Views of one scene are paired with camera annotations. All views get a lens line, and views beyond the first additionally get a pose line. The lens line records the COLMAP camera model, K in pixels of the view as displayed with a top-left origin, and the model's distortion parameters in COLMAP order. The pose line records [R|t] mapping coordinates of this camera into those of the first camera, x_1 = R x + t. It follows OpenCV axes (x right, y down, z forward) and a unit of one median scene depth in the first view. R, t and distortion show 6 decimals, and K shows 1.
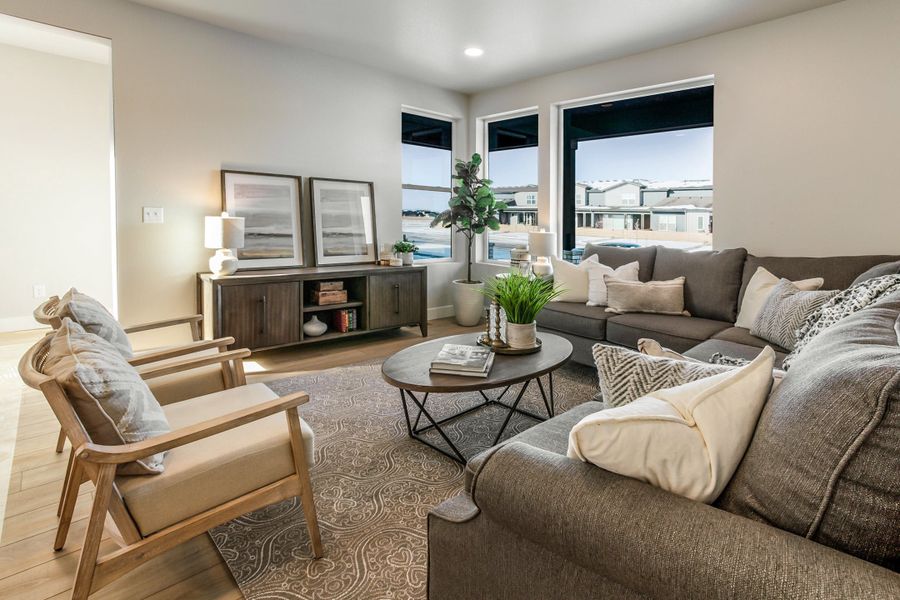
lens RADIAL K [[429.6, 0, 457.1], [0, 429.6, 298.7], [0, 0, 1]] dist [-0.028593, 0.004511]
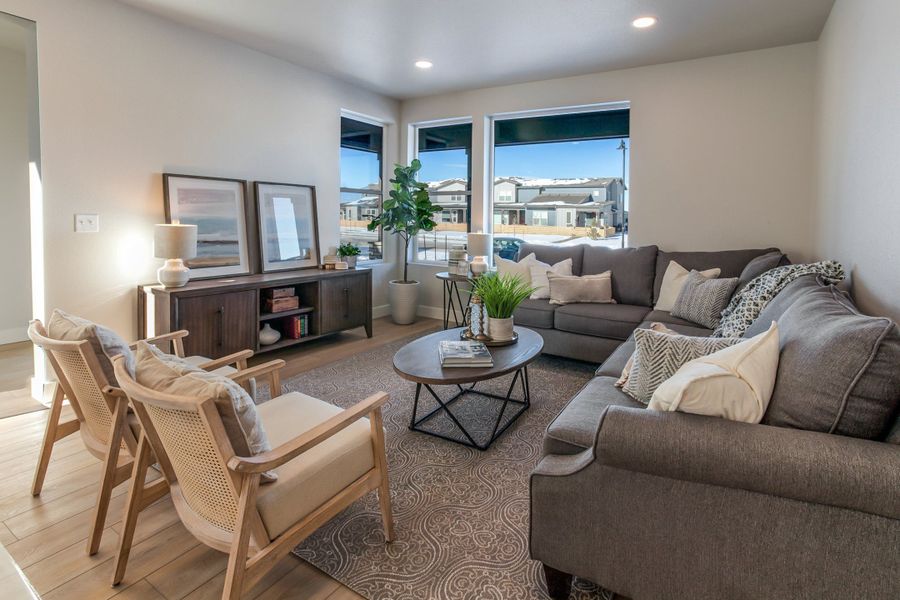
lens RADIAL K [[429.6, 0, 445.2], [0, 429.6, 302.5], [0, 0, 1]] dist [-0.028593, 0.004511]
pose [[0.970224, -0.054134, 0.236083, -0.203954], [0.050166, 0.998481, 0.022784, -0.012721], [-0.236957, -0.010263, 0.971466, -0.049464]]
